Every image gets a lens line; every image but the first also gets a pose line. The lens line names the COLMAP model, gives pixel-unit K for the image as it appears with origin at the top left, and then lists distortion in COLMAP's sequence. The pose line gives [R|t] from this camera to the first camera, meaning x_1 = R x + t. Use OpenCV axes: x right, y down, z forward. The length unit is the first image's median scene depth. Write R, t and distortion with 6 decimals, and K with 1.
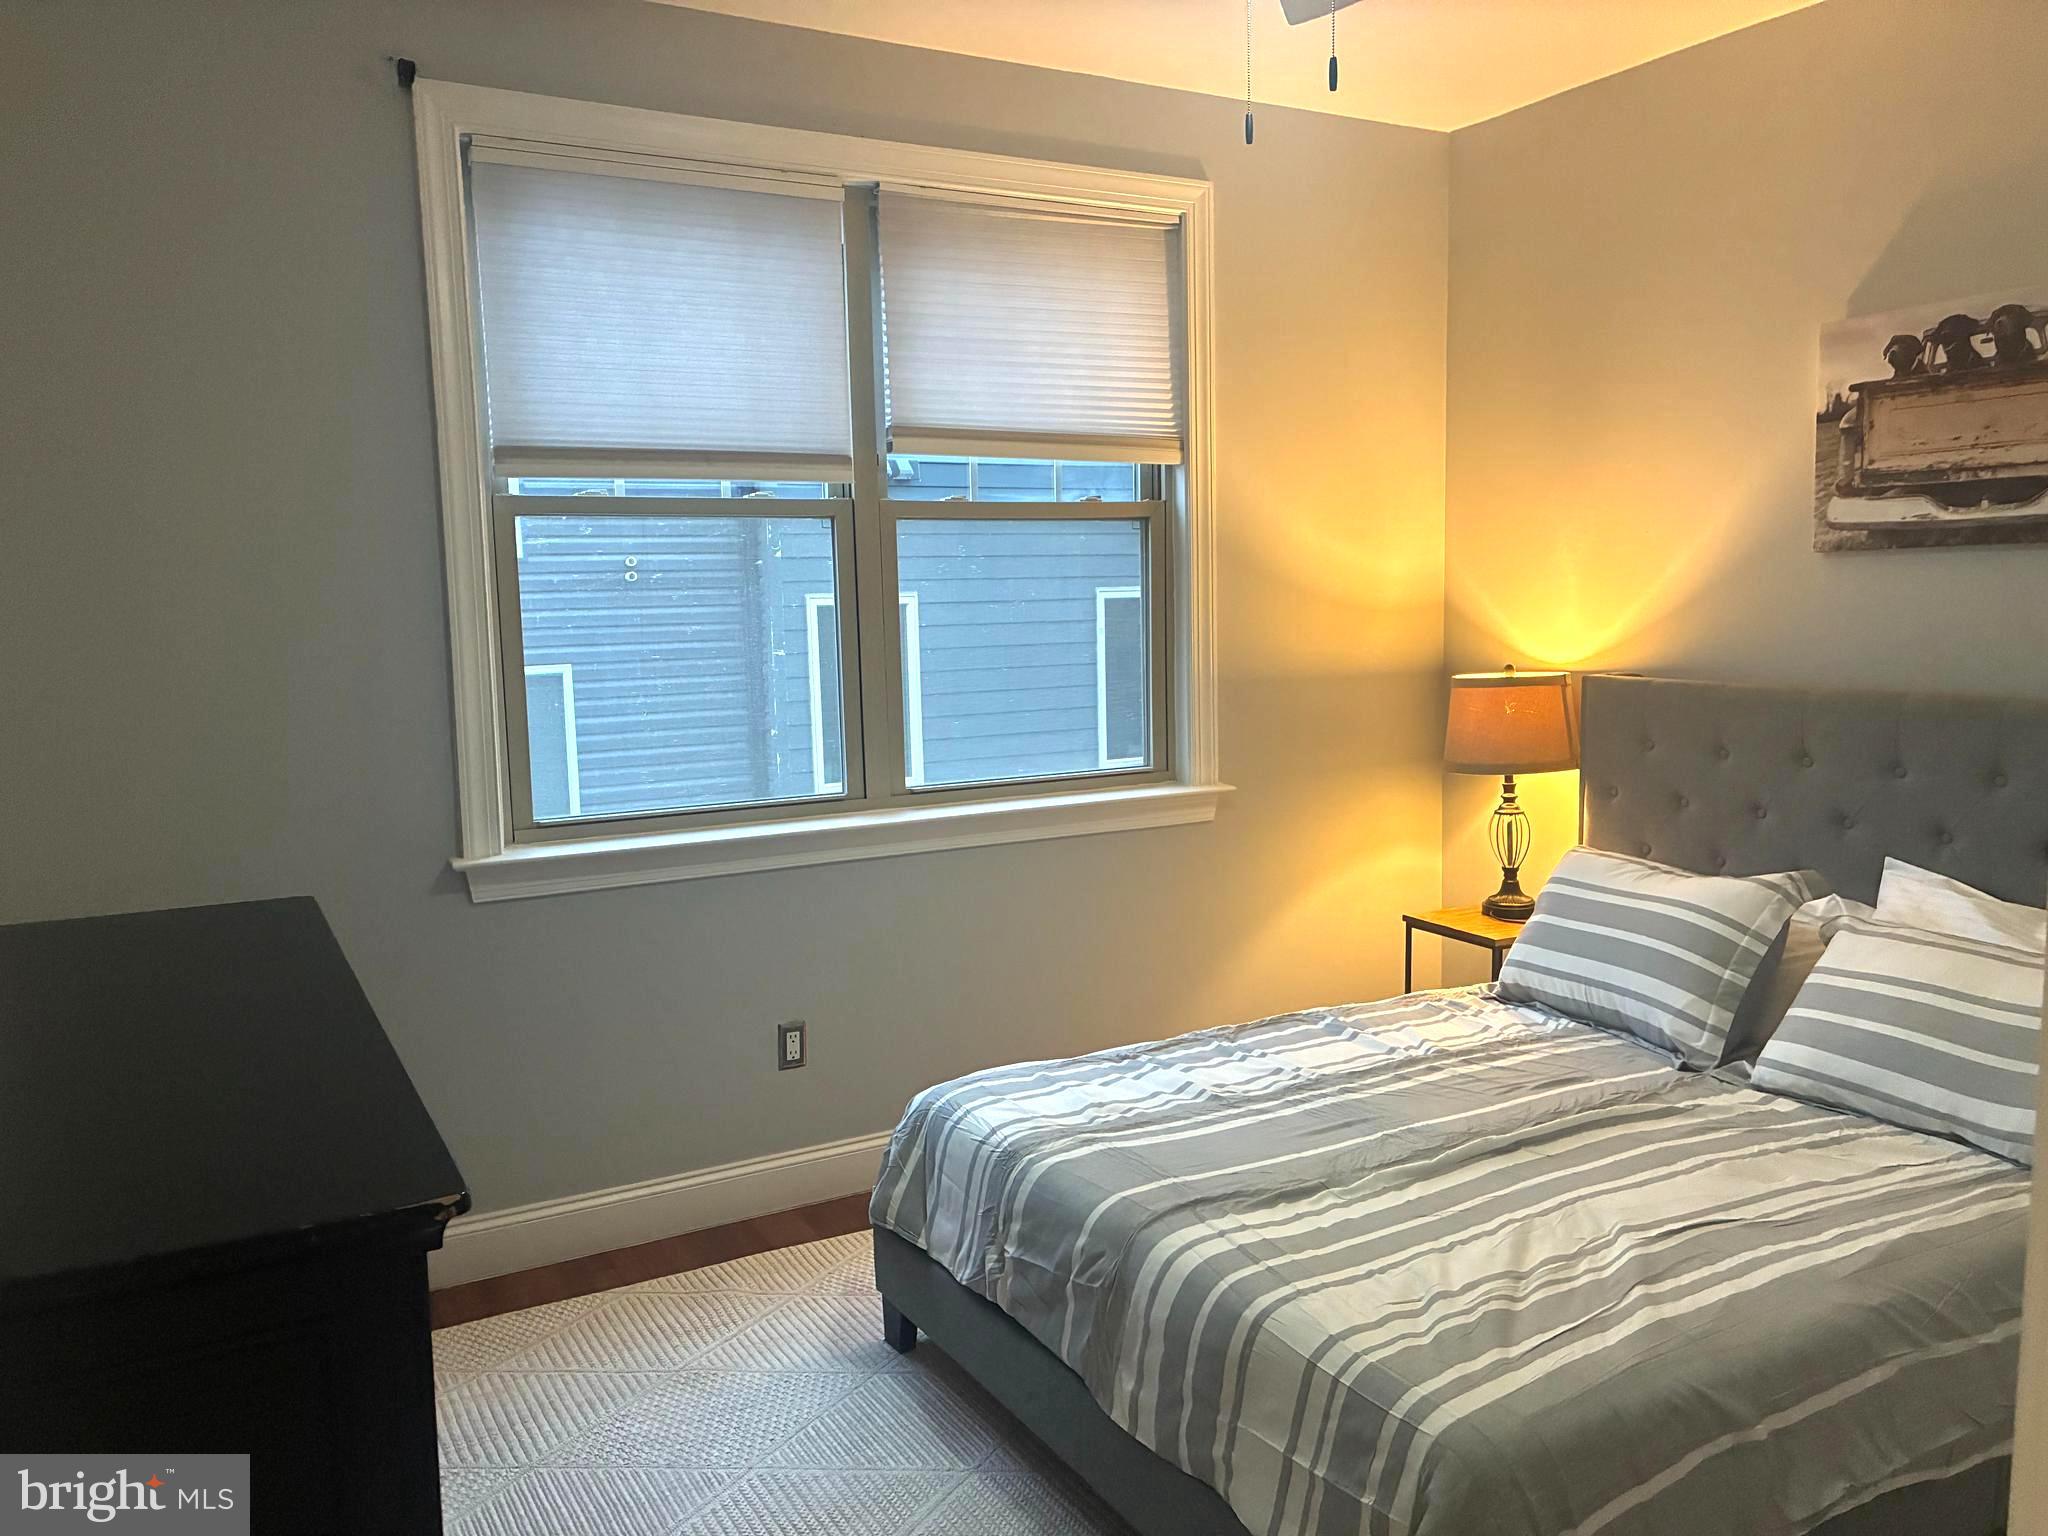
lens RADIAL K [[1536.5, 0, 1025.3], [0, 1536.5, 777.6], [0, 0, 1]] dist [0.053185, -0.062939]
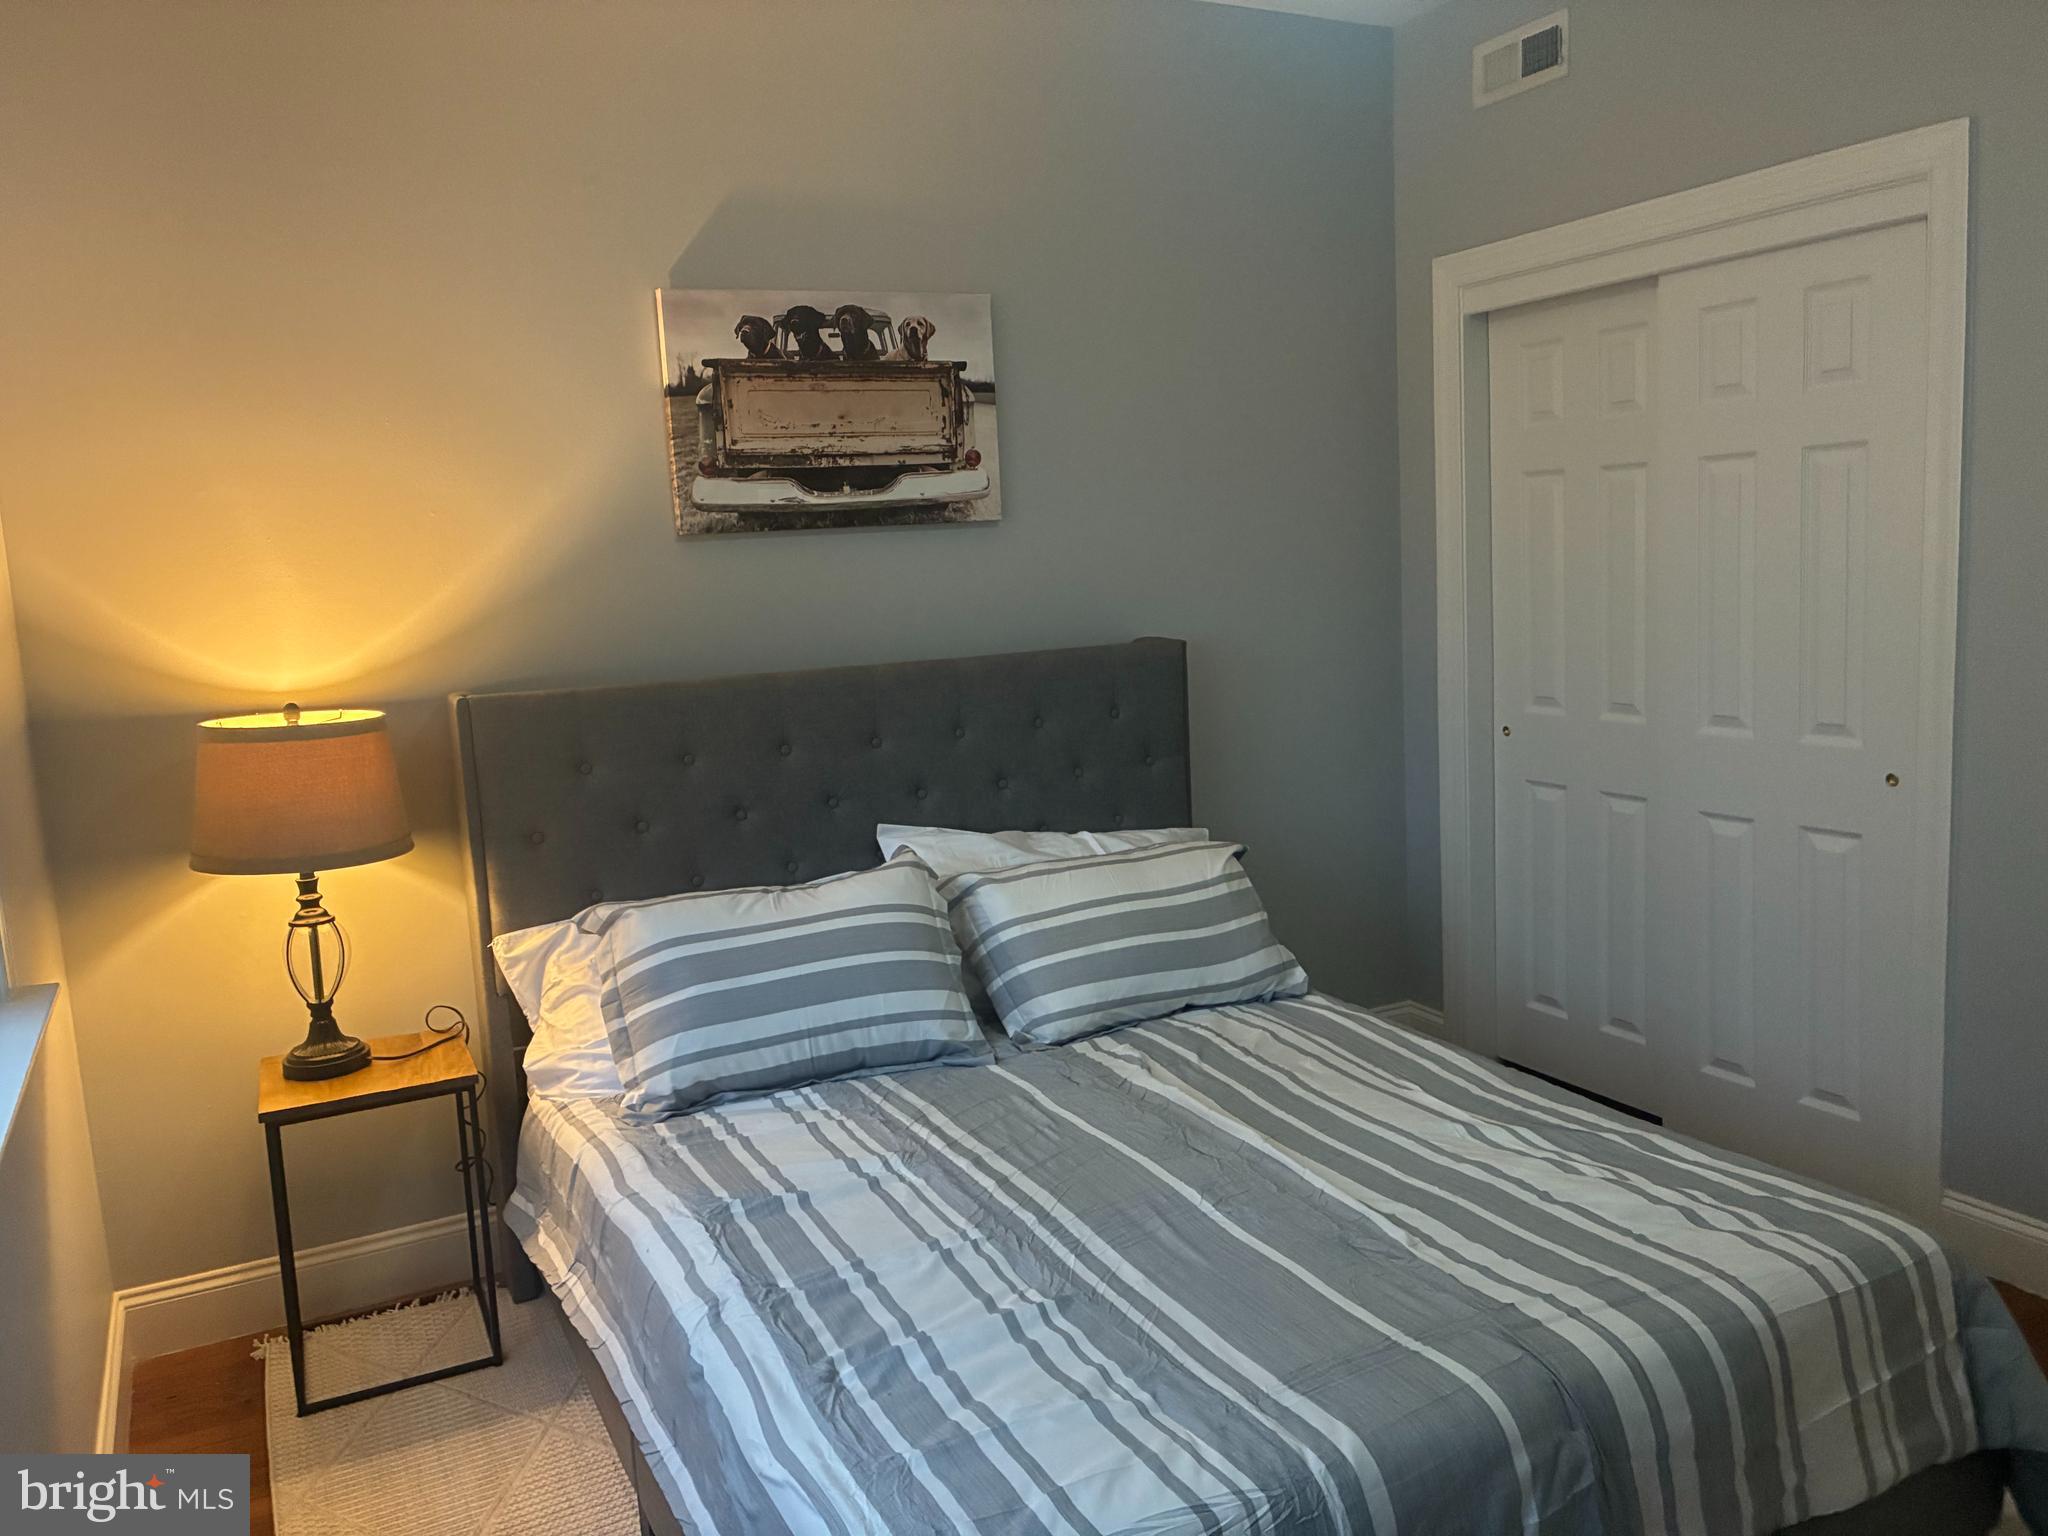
lens RADIAL K [[1536.5, 0, 1023.3], [0, 1536.5, 755.7], [0, 0, 1]] dist [0.053185, -0.062939]
pose [[0.028408, -0.094581, 0.995112, -0.438778], [0.185132, 0.978789, 0.087744, -0.064088], [-0.982303, 0.181735, 0.045315, 0.834141]]
